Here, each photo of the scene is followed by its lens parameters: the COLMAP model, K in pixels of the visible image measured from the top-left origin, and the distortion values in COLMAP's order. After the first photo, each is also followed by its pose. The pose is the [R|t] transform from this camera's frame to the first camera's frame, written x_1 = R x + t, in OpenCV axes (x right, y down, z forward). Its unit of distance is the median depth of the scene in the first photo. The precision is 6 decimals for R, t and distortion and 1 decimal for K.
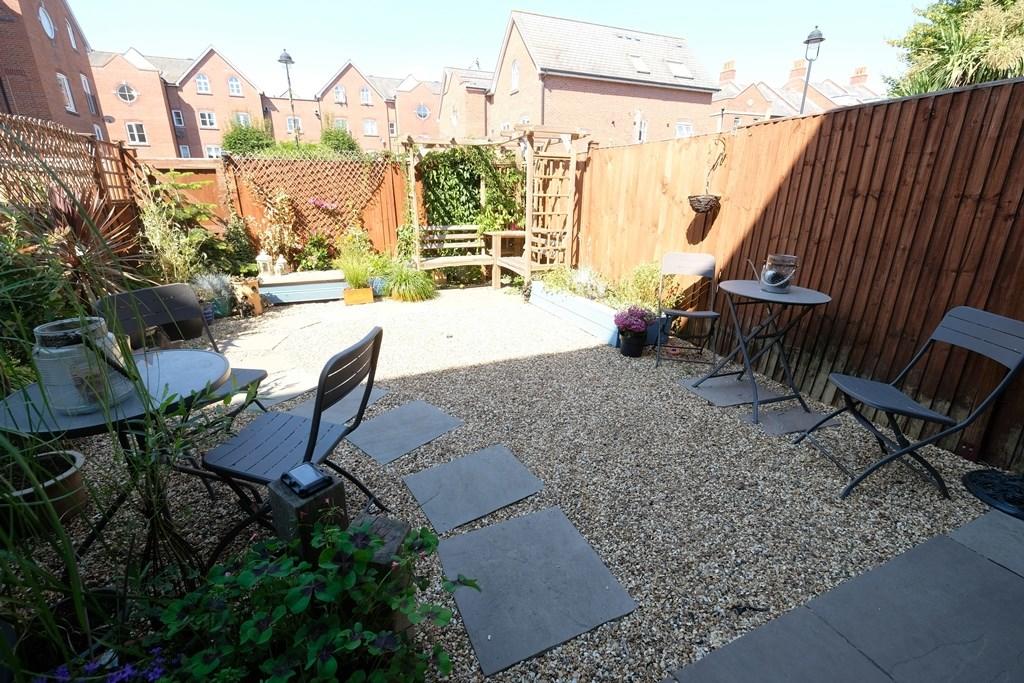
lens RADIAL K [[445.1, 0, 511.2], [0, 445.1, 336.0], [0, 0, 1]] dist [-0.002178, 0.000228]
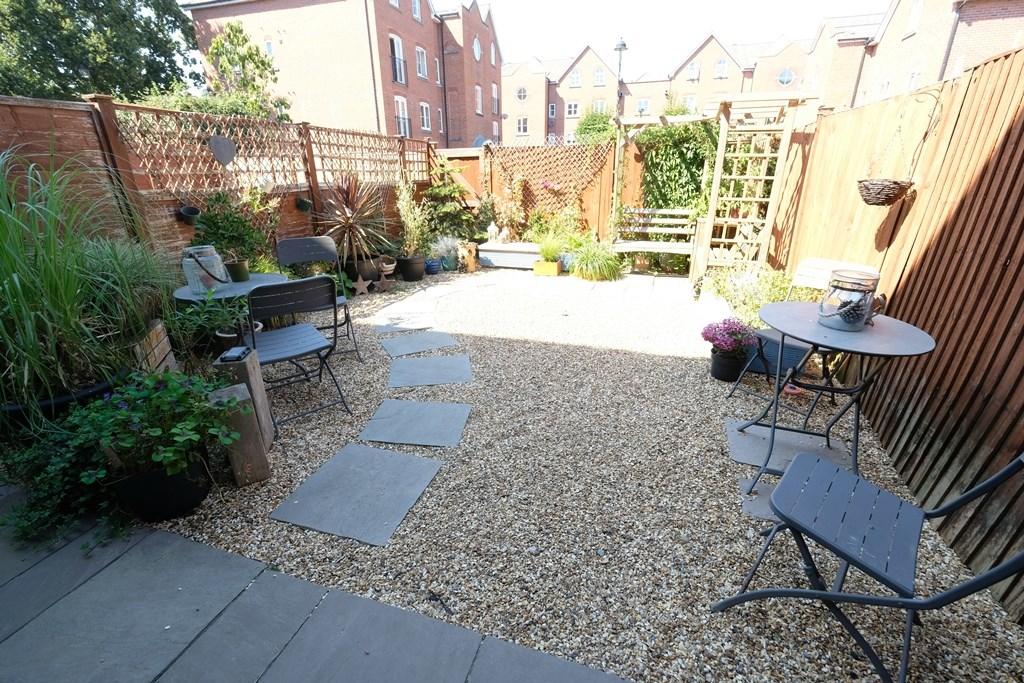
lens RADIAL K [[445.1, 0, 512.4], [0, 445.1, 334.5], [0, 0, 1]] dist [-0.002178, 0.000228]
pose [[0.756594, 0.218464, -0.616310, 0.272548], [-0.194423, 0.975069, 0.106957, -0.026986], [0.624311, 0.038902, 0.780206, 0.070275]]
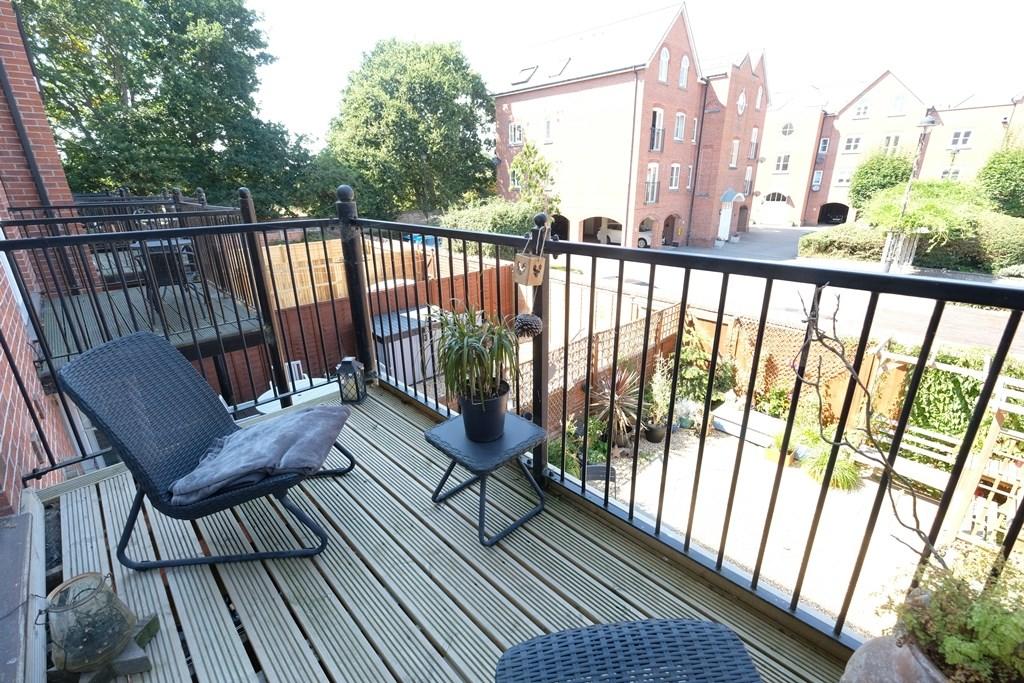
lens RADIAL K [[445.1, 0, 512.6], [0, 445.1, 336.1], [0, 0, 1]] dist [-0.002178, 0.000228]
pose [[0.362604, 0.299245, -0.882593, 0.328555], [-0.282521, 0.937776, 0.201885, -0.381797], [0.888088, 0.176147, 0.424584, -0.206323]]
